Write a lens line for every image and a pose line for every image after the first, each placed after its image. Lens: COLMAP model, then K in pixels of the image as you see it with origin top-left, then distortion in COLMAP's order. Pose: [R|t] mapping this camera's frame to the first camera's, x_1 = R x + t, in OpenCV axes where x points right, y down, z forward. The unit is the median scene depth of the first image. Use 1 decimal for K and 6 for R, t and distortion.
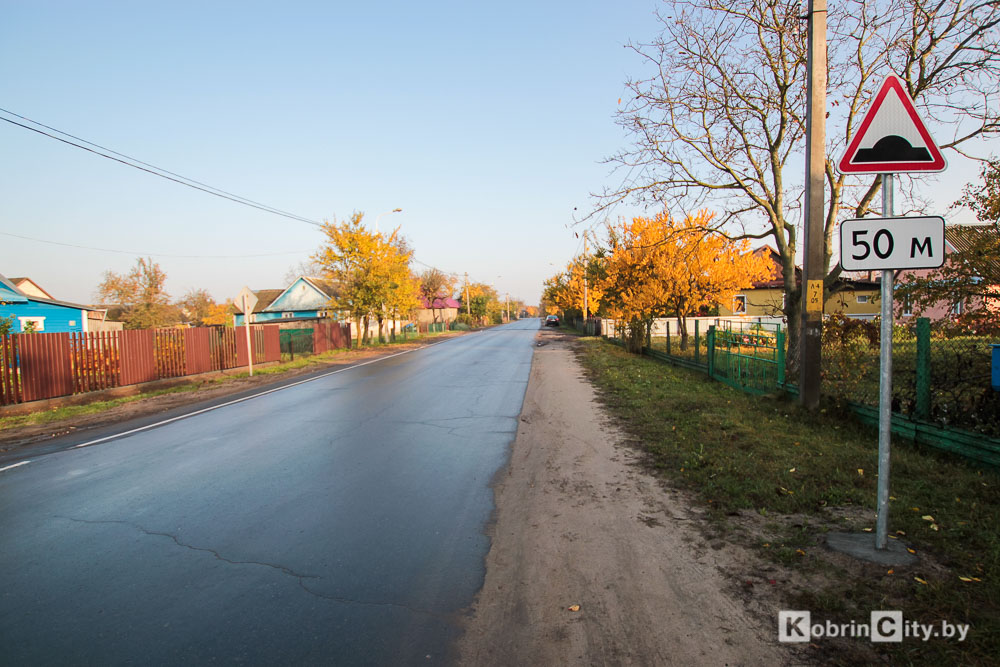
lens RADIAL K [[480.1, 0, 500.5], [0, 480.1, 332.6], [0, 0, 1]] dist [-0.035073, 0.001481]
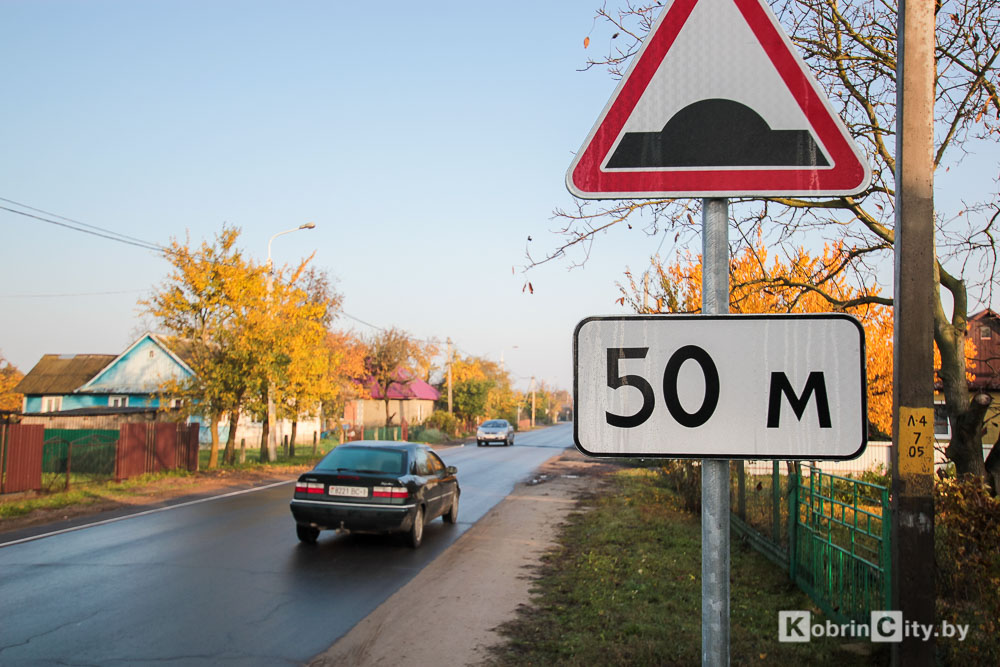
lens RADIAL K [[844.9, 0, 499.5], [0, 844.9, 331.8], [0, 0, 1]] dist [-0.025178, 0.000649]
pose [[0.996662, 0.039046, -0.071699, 0.098296], [-0.047834, 0.990971, -0.125251, -0.019540], [0.066161, 0.128262, 0.989531, 0.046309]]
